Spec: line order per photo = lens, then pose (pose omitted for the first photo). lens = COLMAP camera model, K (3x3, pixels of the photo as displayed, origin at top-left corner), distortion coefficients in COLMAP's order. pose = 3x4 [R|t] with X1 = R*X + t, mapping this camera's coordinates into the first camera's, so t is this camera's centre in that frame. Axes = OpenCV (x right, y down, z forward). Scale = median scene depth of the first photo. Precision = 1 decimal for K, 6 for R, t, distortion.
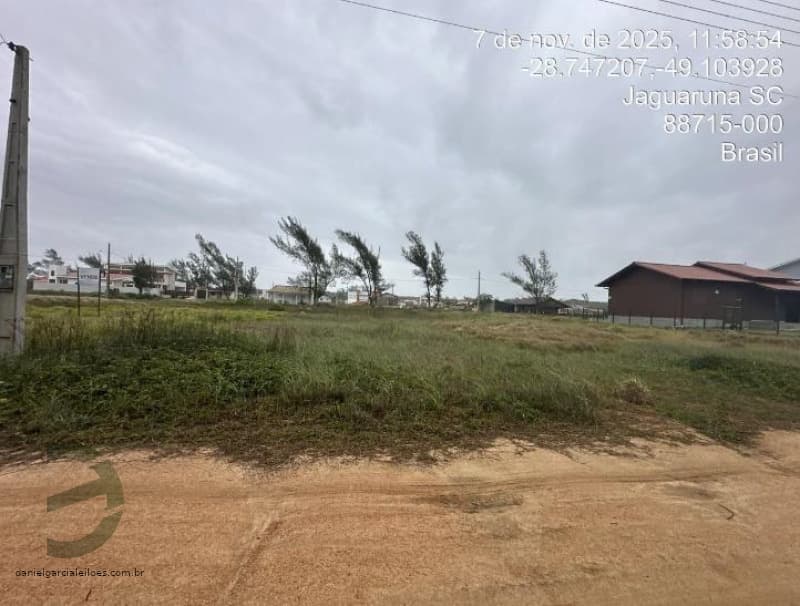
lens RADIAL K [[323.1, 0, 408.7], [0, 323.1, 301.3], [0, 0, 1]] dist [-0.004601, 0.000784]
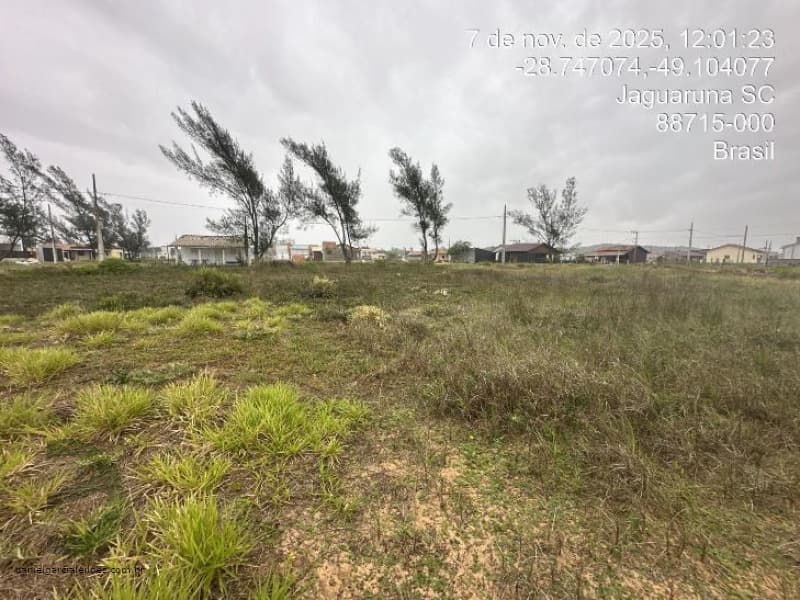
lens RADIAL K [[317.7, 0, 400.8], [0, 317.7, 301.9], [0, 0, 1]] dist [-0.002890, 0.001026]
pose [[0.976491, -0.069327, 0.204105, -0.228437], [0.037641, 0.987162, 0.155222, -0.002550], [-0.212246, -0.143890, 0.966565, 0.506879]]
